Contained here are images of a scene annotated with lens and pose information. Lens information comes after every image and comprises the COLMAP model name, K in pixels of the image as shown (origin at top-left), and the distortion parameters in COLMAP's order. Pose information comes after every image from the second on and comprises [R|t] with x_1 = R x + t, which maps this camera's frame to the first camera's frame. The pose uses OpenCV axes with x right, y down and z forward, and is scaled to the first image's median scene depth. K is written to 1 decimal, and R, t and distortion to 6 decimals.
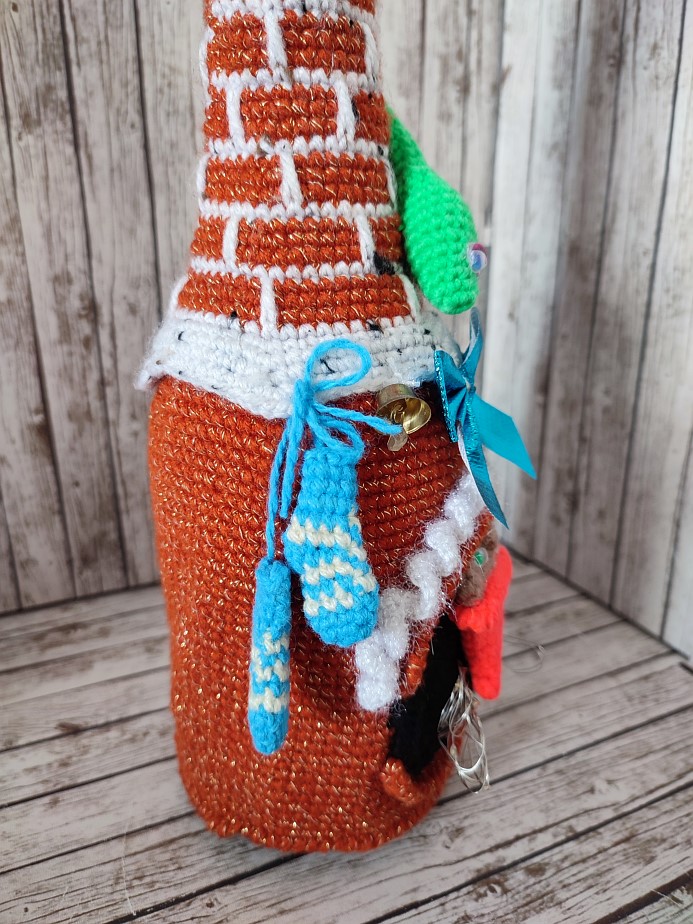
lens RADIAL K [[718.1, 0, 346.5], [0, 718.1, 478.8], [0, 0, 1]] dist [0.002556, -0.044900]
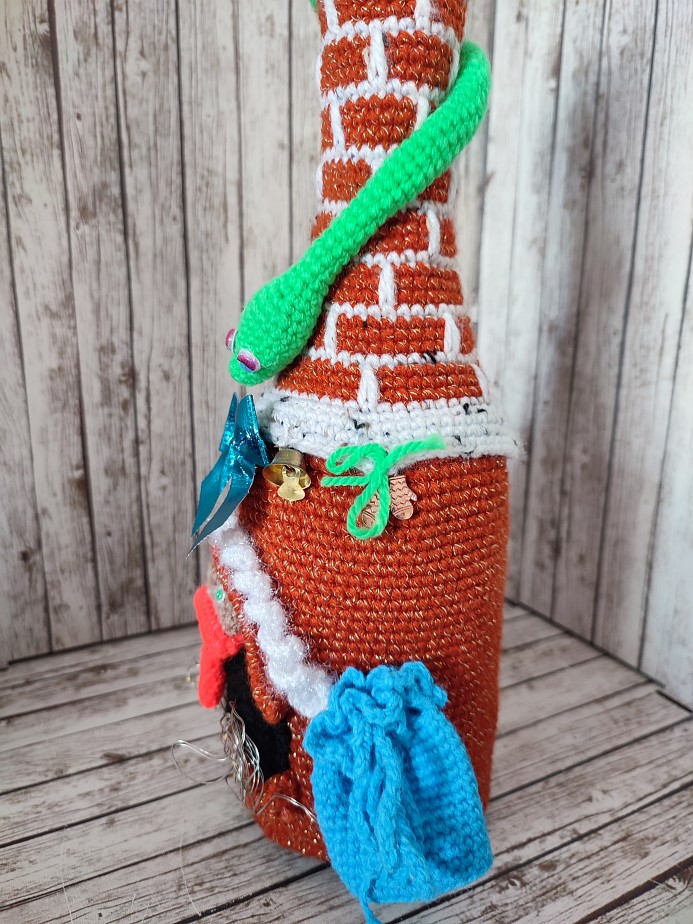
lens RADIAL K [[718.1, 0, 346.5], [0, 718.1, 478.8], [0, 0, 1]] dist [0.002556, -0.044900]
pose [[0.998256, -0.000104, 0.059033, -0.089251], [0.004828, 0.996792, -0.079890, 0.013920], [-0.058835, 0.080036, 0.995054, -0.120191]]
